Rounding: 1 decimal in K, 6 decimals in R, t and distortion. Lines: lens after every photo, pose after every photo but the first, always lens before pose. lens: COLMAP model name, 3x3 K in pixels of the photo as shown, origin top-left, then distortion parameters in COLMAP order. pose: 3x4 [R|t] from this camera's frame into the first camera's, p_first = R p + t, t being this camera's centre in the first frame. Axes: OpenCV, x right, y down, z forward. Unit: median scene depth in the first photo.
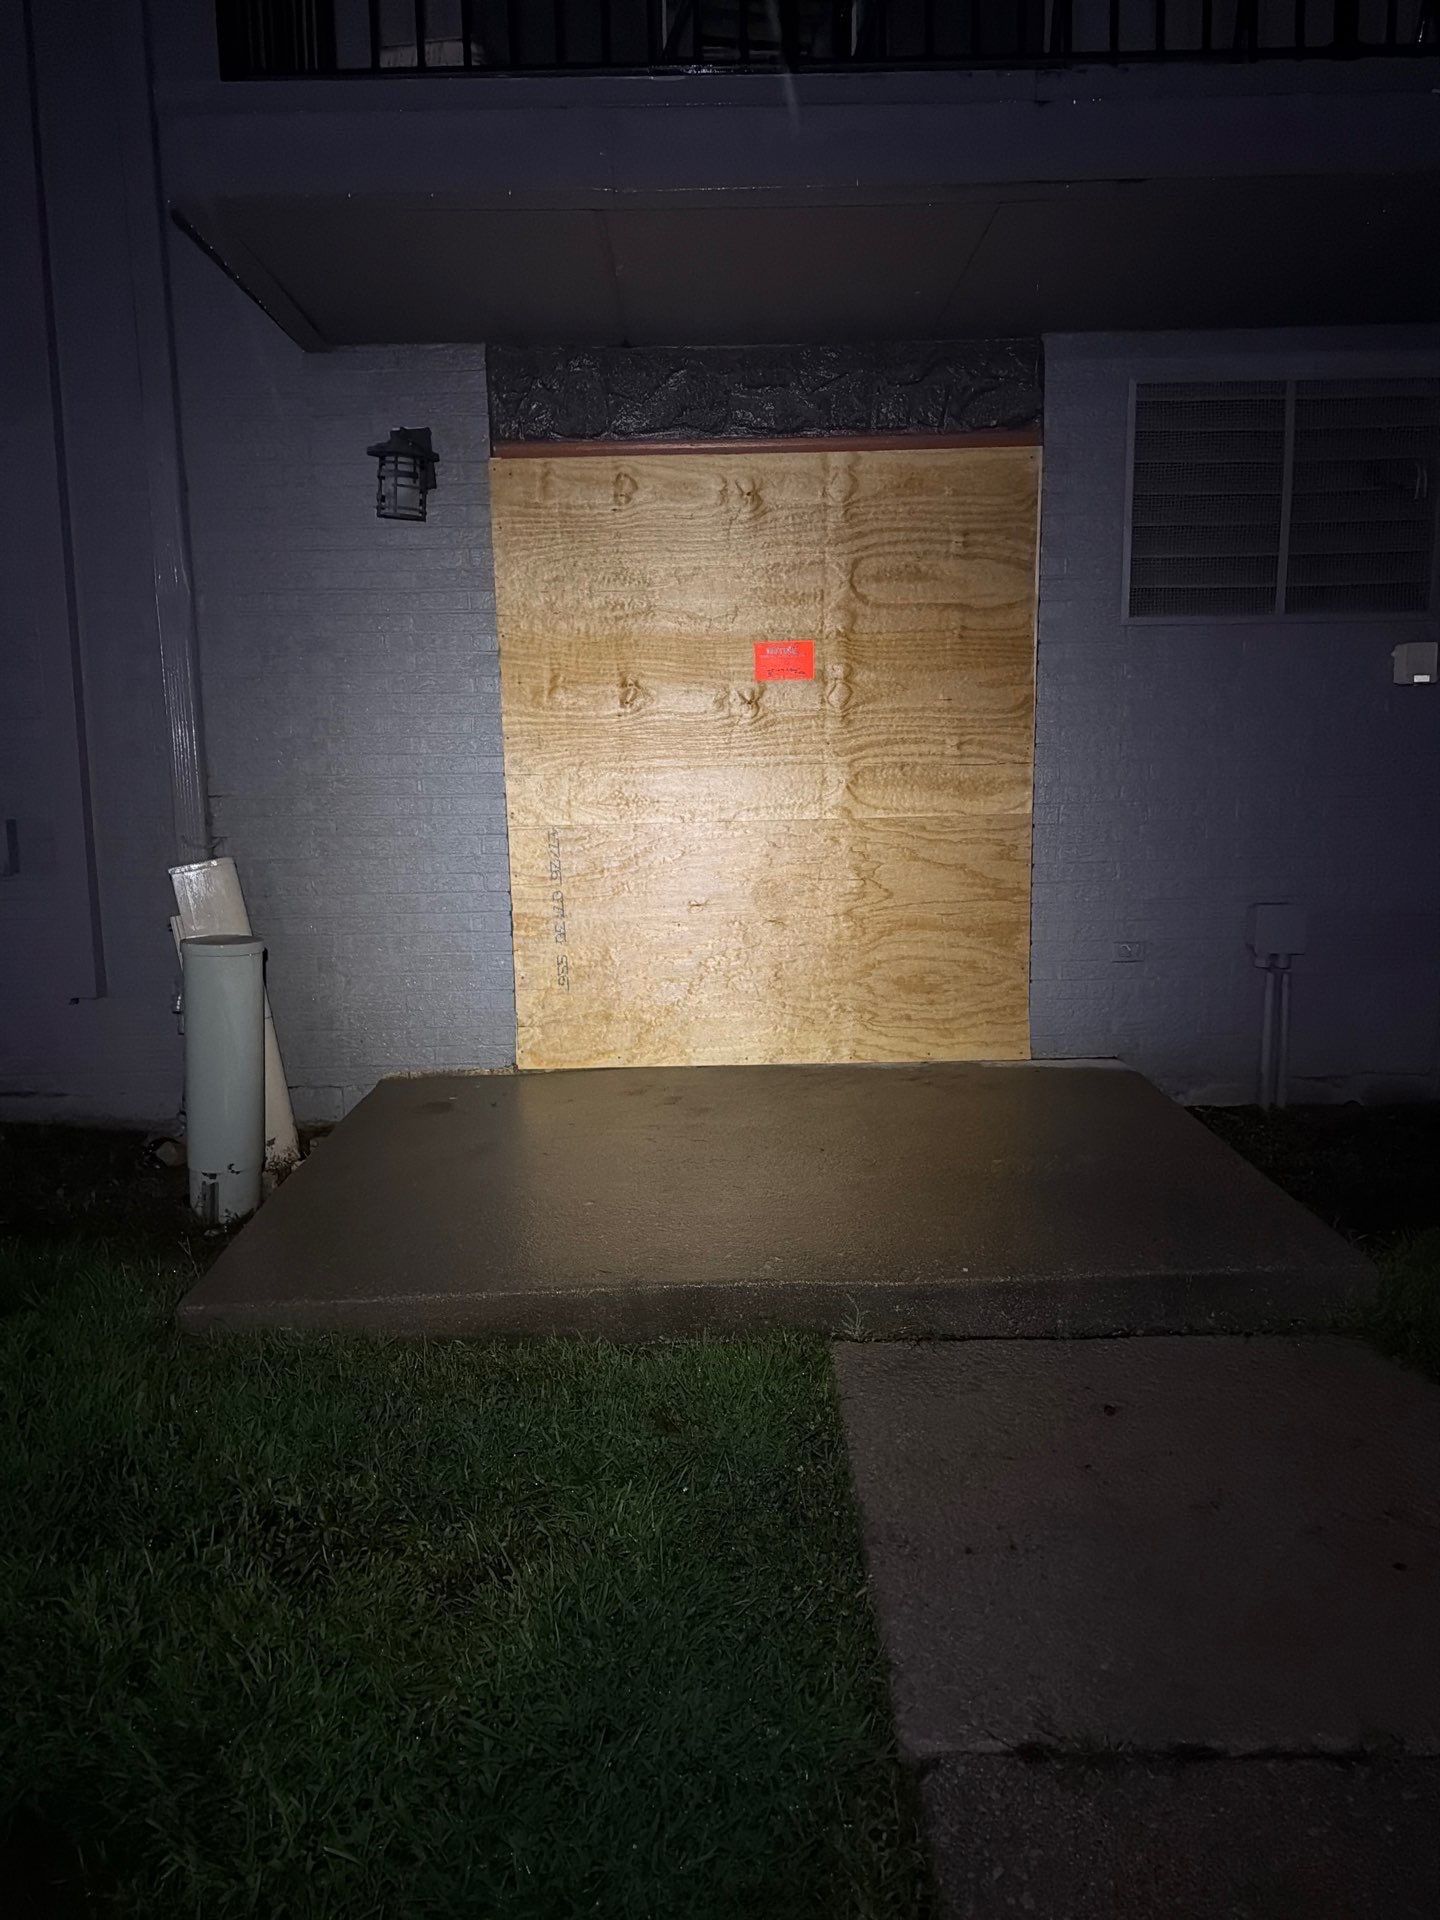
lens RADIAL K [[1363.3, 0, 717.5], [0, 1363.3, 954.5], [0, 0, 1]] dist [0.035908, -0.004638]
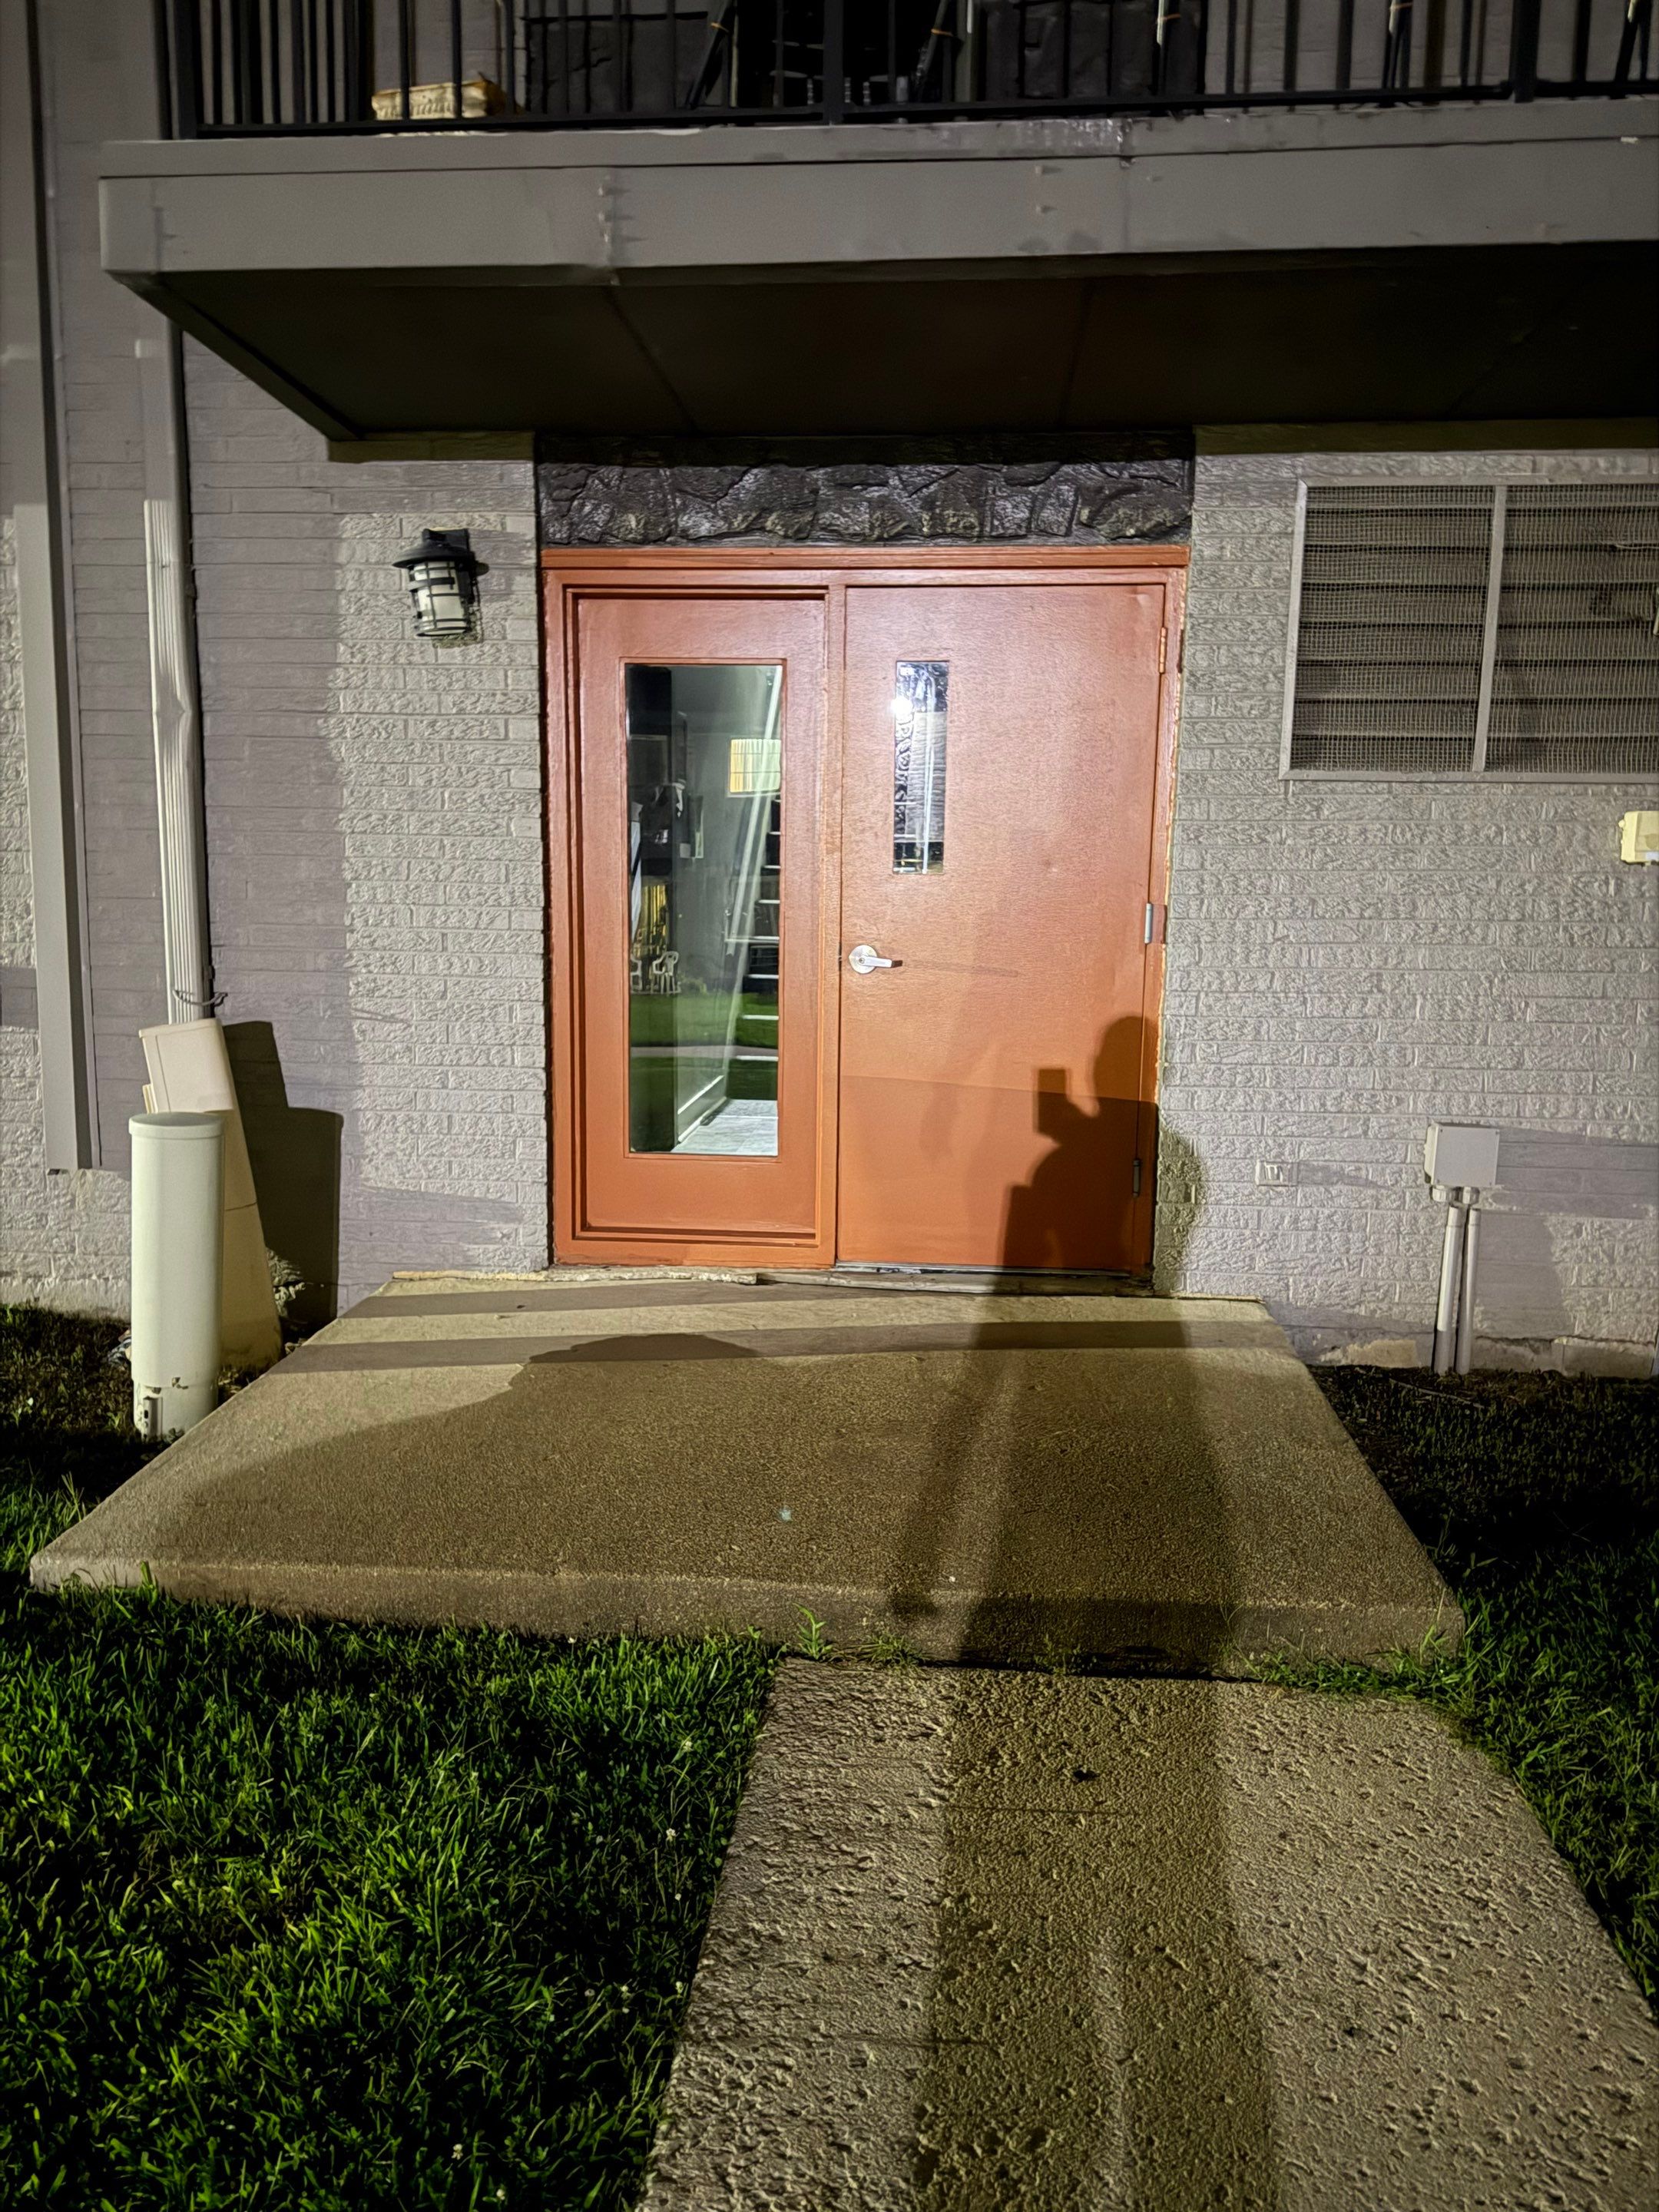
lens RADIAL K [[1551.7, 0, 834.3], [0, 1551.7, 1111.6], [0, 0, 1]] dist [0.062896, -0.073183]
pose [[0.995524, 0.043436, -0.083941, 0.116872], [-0.043340, 0.999056, 0.002967, -0.032302], [0.083990, 0.000685, 0.996466, 0.042230]]
